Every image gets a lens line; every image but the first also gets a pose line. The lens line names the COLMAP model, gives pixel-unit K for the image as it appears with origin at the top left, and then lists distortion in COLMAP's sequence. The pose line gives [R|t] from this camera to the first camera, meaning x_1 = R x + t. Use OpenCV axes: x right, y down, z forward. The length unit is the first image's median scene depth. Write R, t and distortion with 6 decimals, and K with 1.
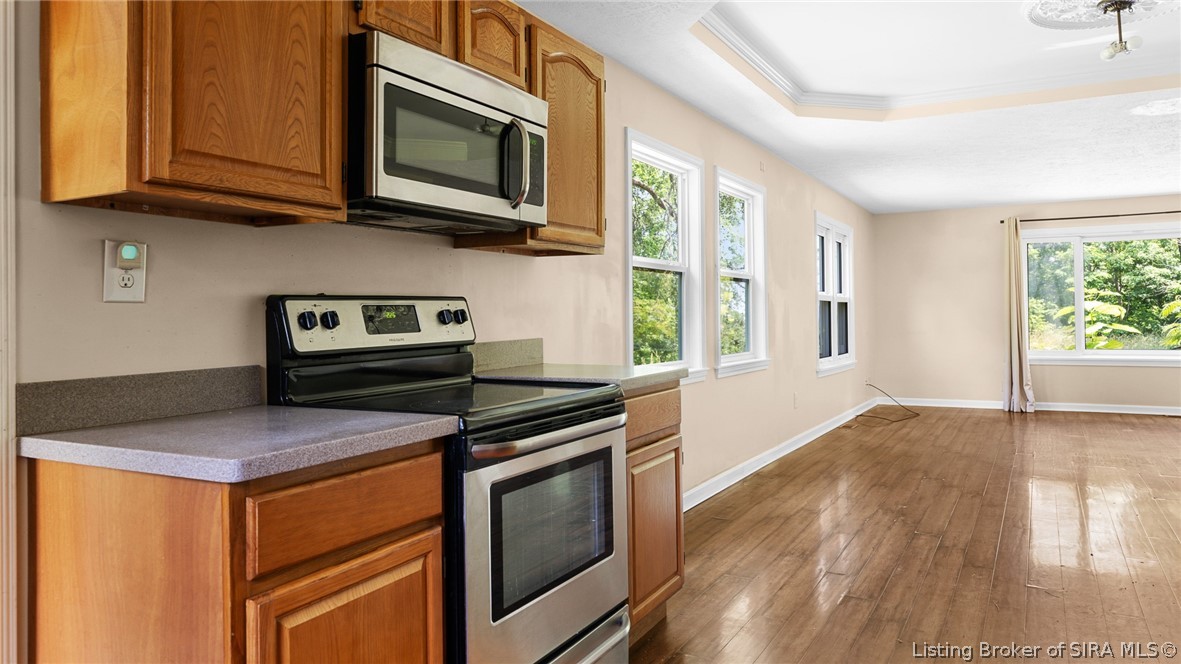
lens RADIAL K [[798.8, 0, 583.1], [0, 798.8, 306.1], [0, 0, 1]] dist [0.003191, -0.004948]
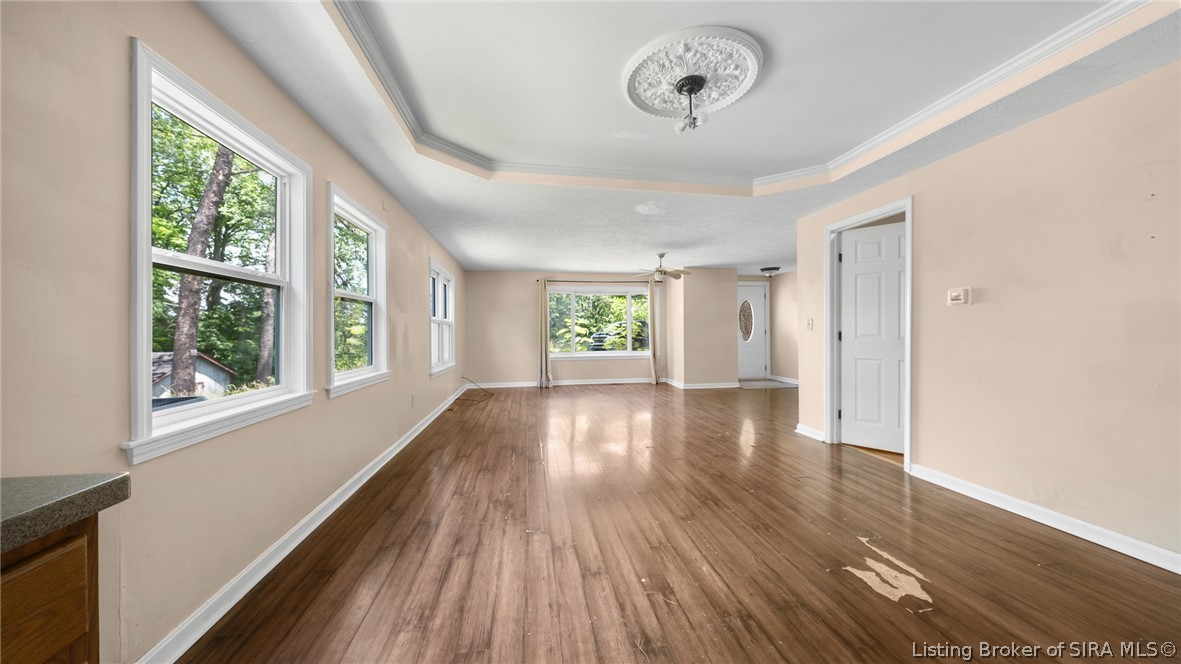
lens RADIAL K [[401.6, 0, 595.5], [0, 401.6, 331.7], [0, 0, 1]] dist [-0.007247, -0.000194]
pose [[0.774438, 0.004440, 0.632635, 0.092198], [-0.010742, 0.999924, 0.006132, 0.001670], [-0.632559, -0.011545, 0.774426, 0.346132]]
